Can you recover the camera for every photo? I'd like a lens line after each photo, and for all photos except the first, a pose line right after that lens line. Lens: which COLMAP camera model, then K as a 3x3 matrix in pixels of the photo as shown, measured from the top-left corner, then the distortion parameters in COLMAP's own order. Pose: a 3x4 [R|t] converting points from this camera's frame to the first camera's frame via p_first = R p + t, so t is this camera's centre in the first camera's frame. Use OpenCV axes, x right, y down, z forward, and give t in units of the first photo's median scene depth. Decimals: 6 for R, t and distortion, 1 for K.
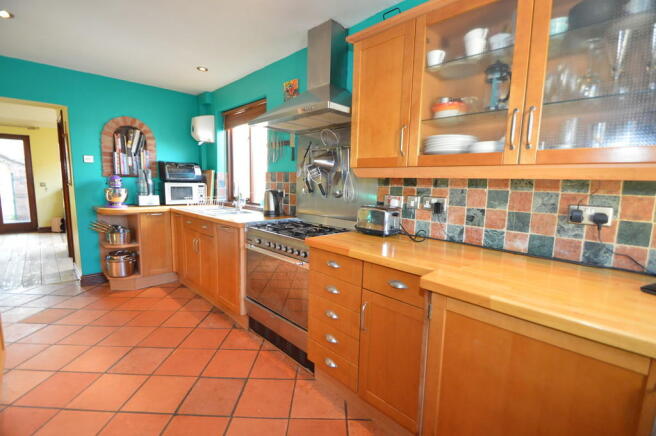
lens RADIAL K [[290.5, 0, 333.3], [0, 290.5, 217.8], [0, 0, 1]] dist [0.003281, -0.014664]
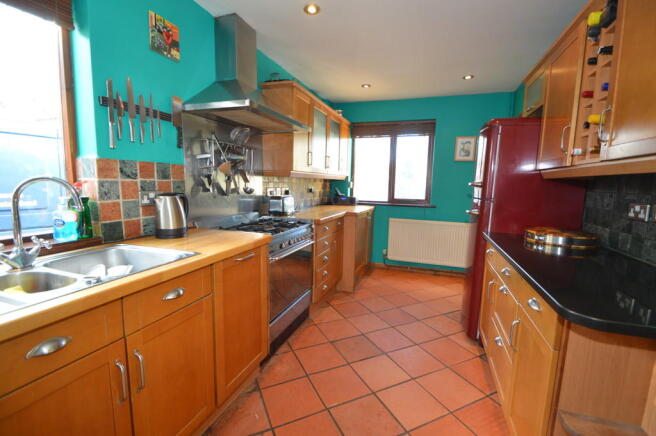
lens RADIAL K [[290.5, 0, 333.3], [0, 290.5, 217.8], [0, 0, 1]] dist [0.003281, -0.014664]
pose [[-0.439448, -0.143721, 0.886696, -0.913520], [0.081486, 0.976669, 0.198689, -0.141171], [-0.894564, 0.159567, -0.417484, 0.984985]]
